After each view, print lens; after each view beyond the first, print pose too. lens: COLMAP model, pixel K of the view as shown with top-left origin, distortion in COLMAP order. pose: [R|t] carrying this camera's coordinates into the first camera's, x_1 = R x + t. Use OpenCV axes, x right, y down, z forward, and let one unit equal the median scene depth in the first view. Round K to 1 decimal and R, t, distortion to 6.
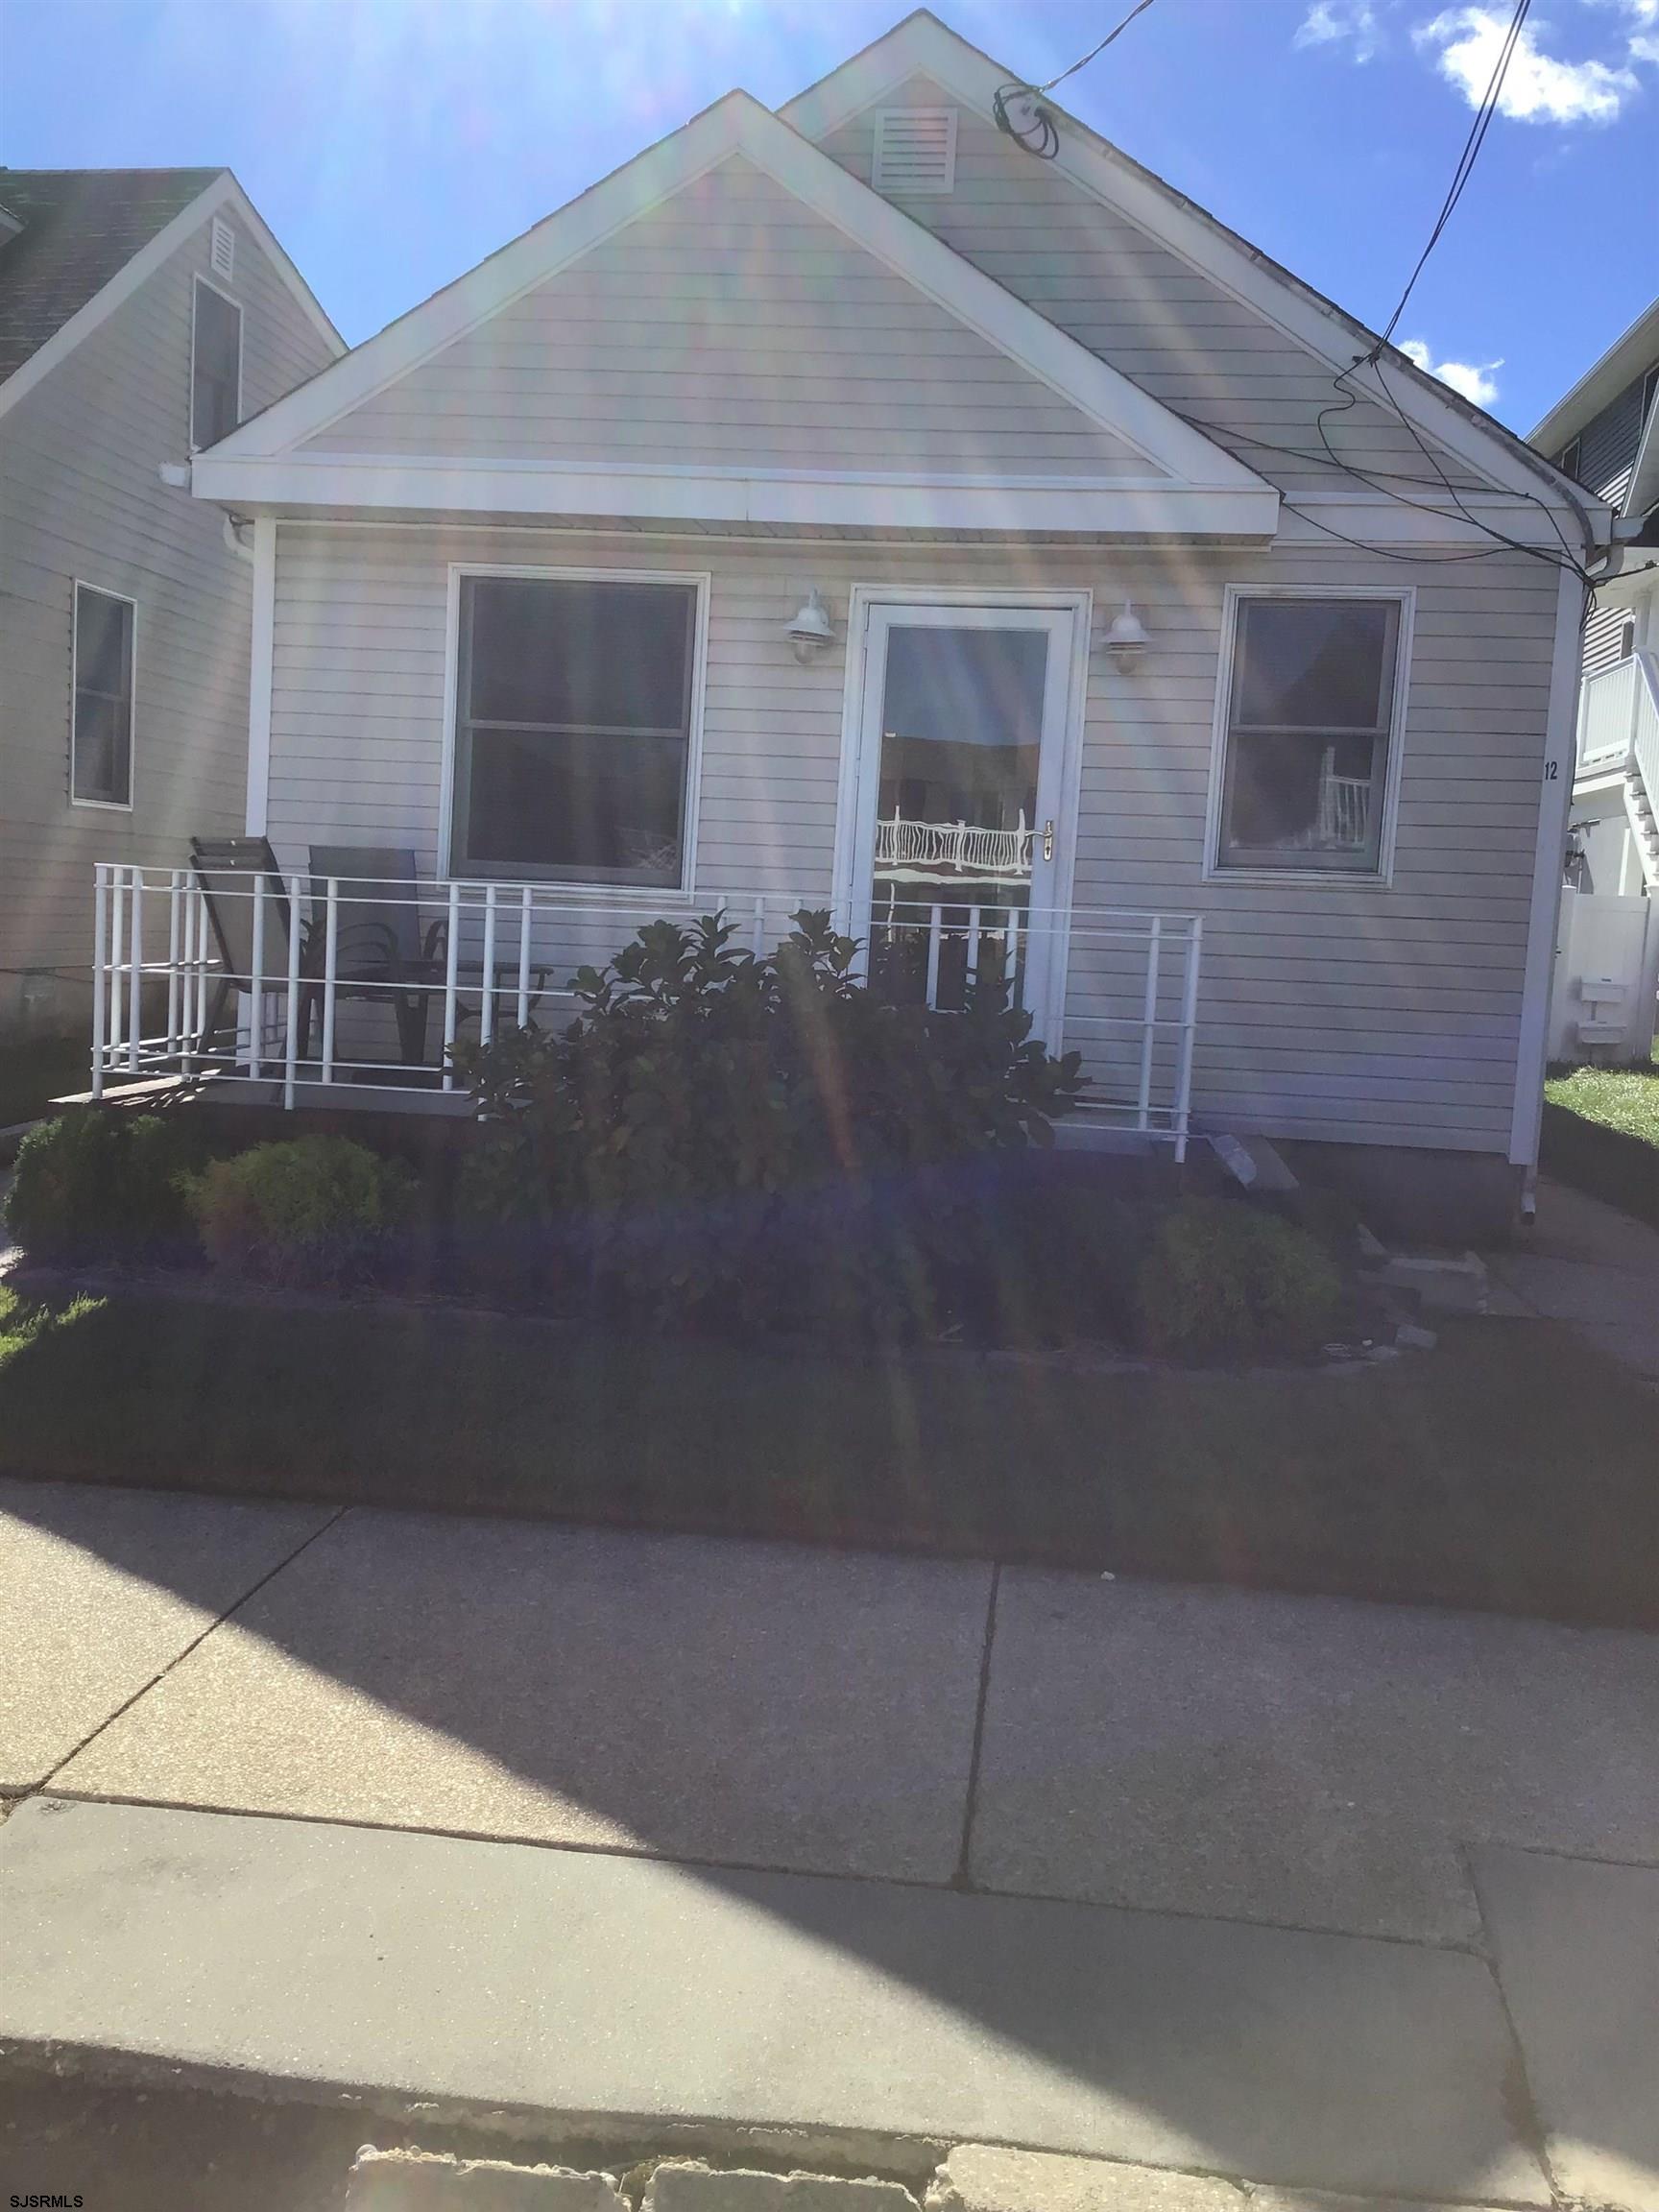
lens RADIAL K [[1966.2, 0, 829.5], [0, 1966.2, 1106.0], [0, 0, 1]] dist [-0.091748, -0.004128]
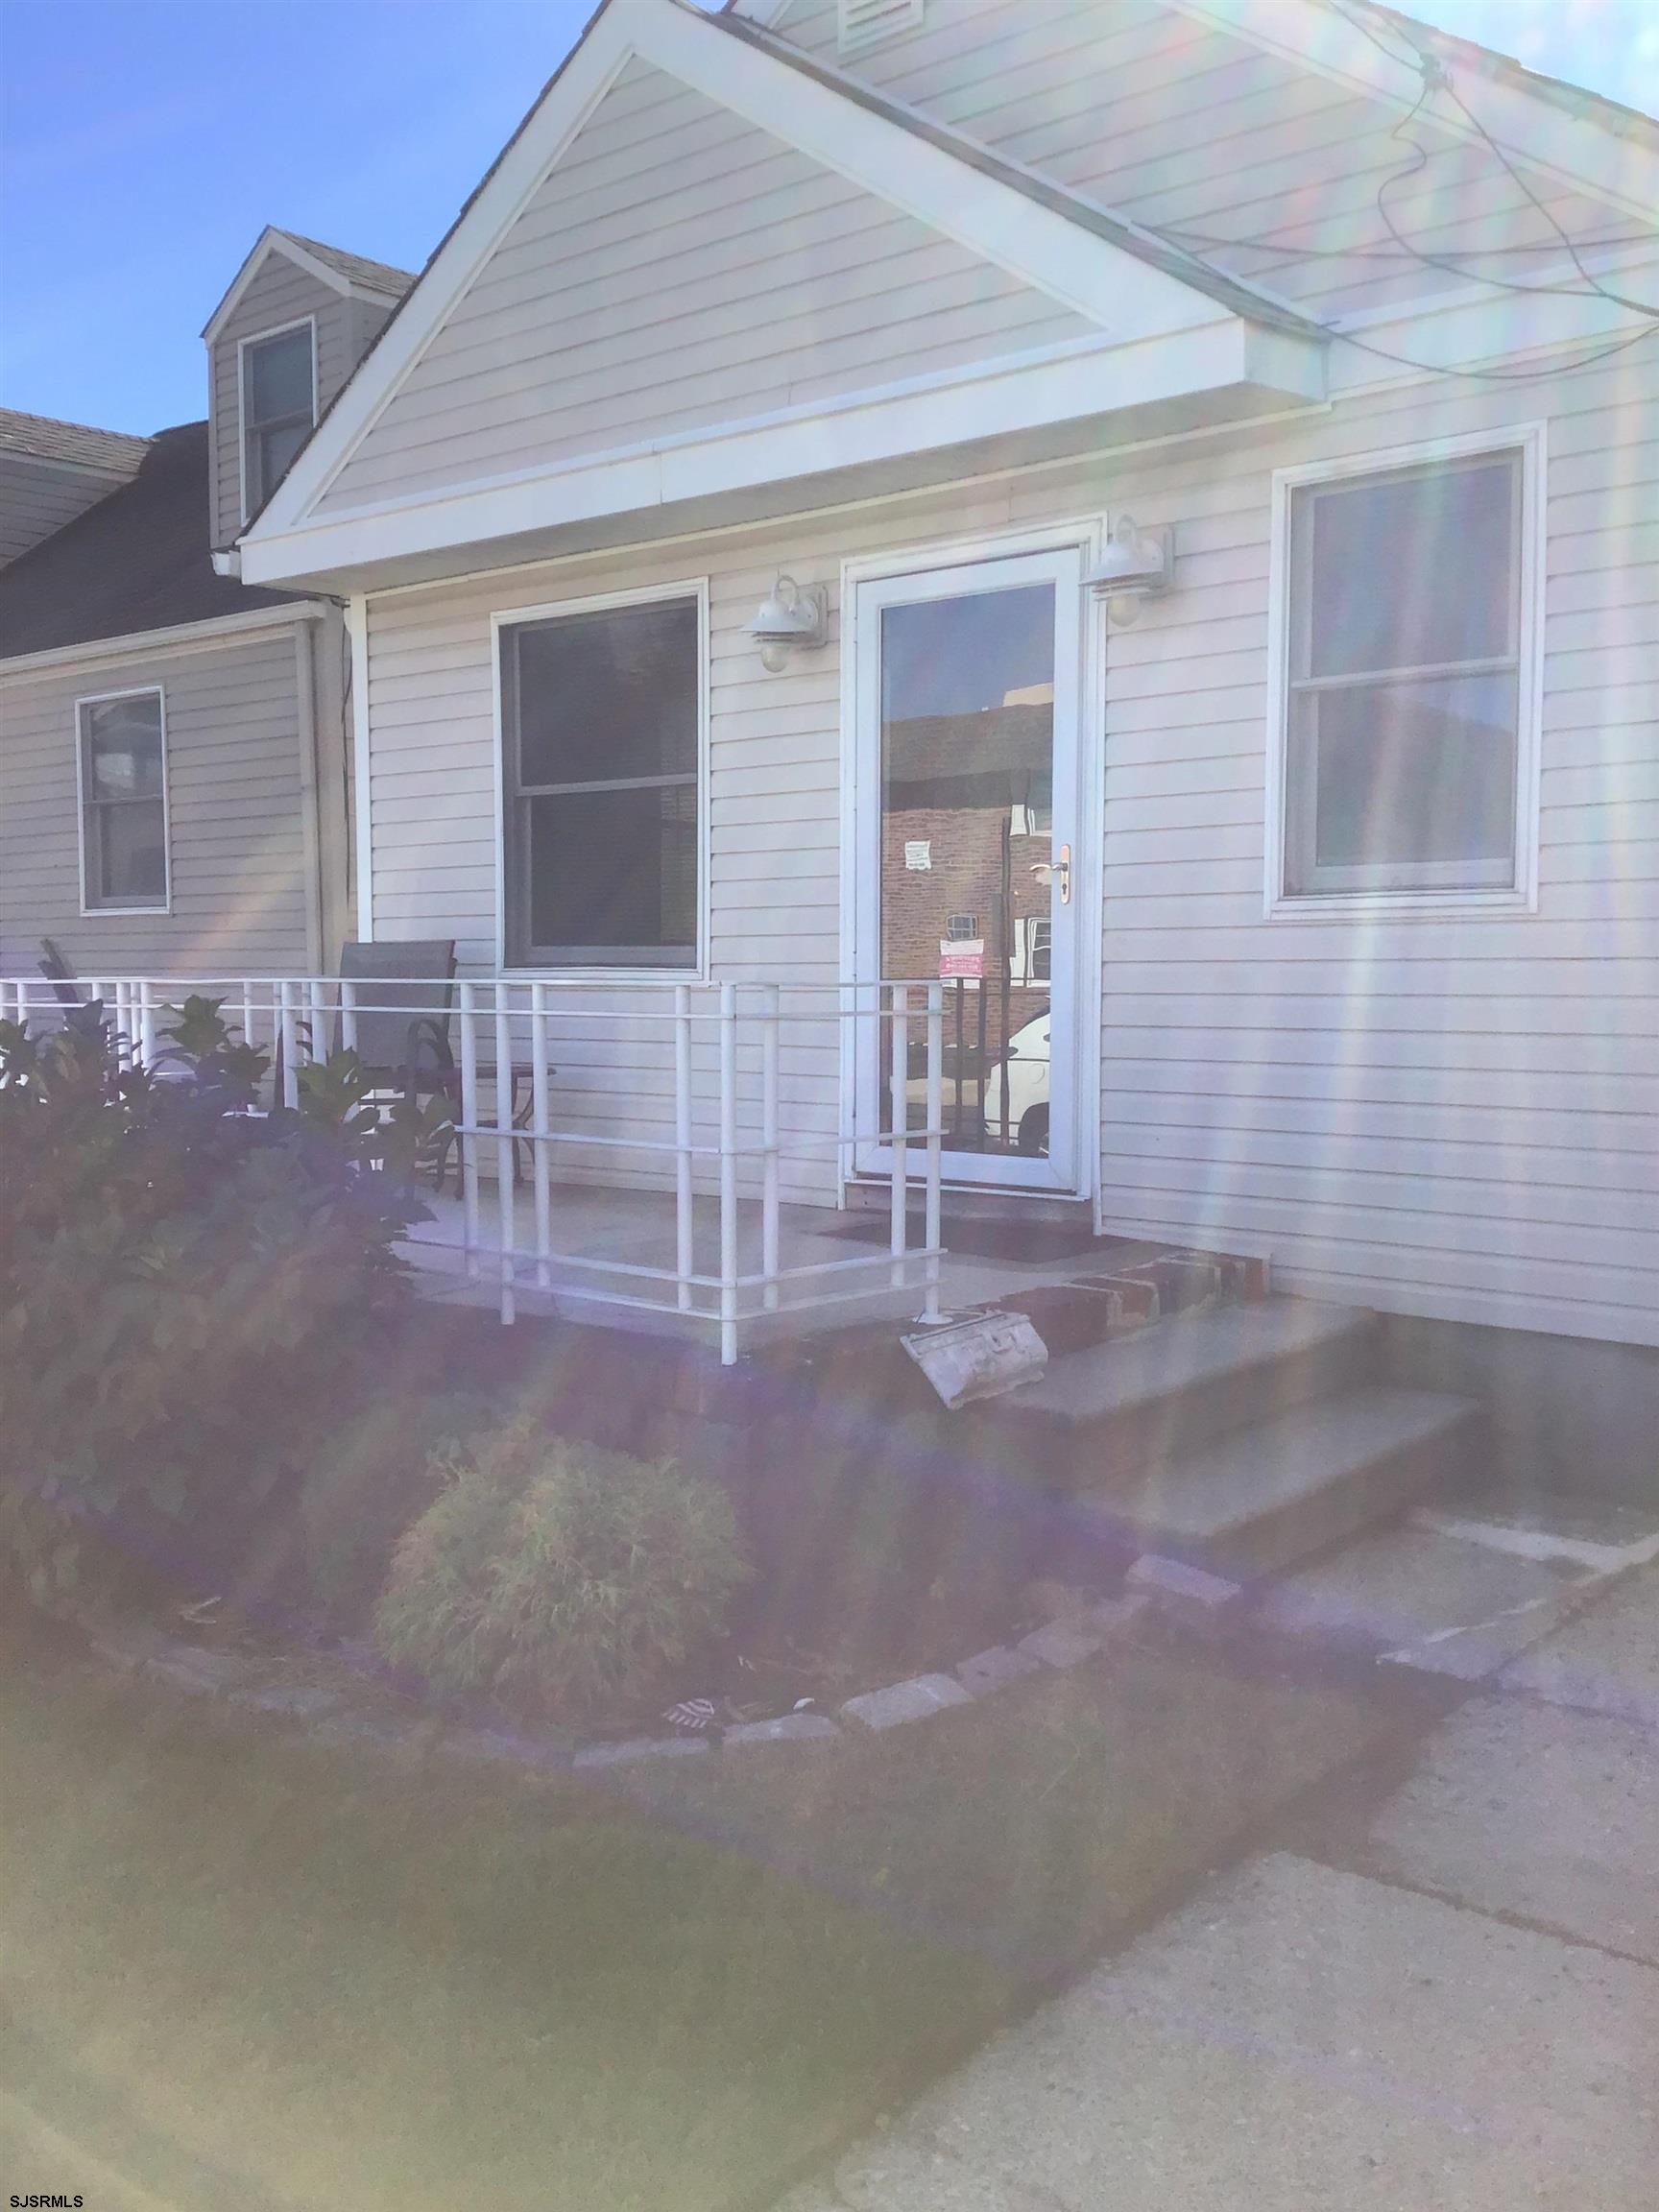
lens RADIAL K [[2024.4, 0, 829.5], [0, 2024.4, 1106.0], [0, 0, 1]] dist [-0.157142, 0.006208]
pose [[0.841698, -0.017019, -0.539680, 0.423208], [-0.014897, 0.998391, -0.054718, -0.014767], [0.539743, 0.054096, 0.840090, 0.362533]]
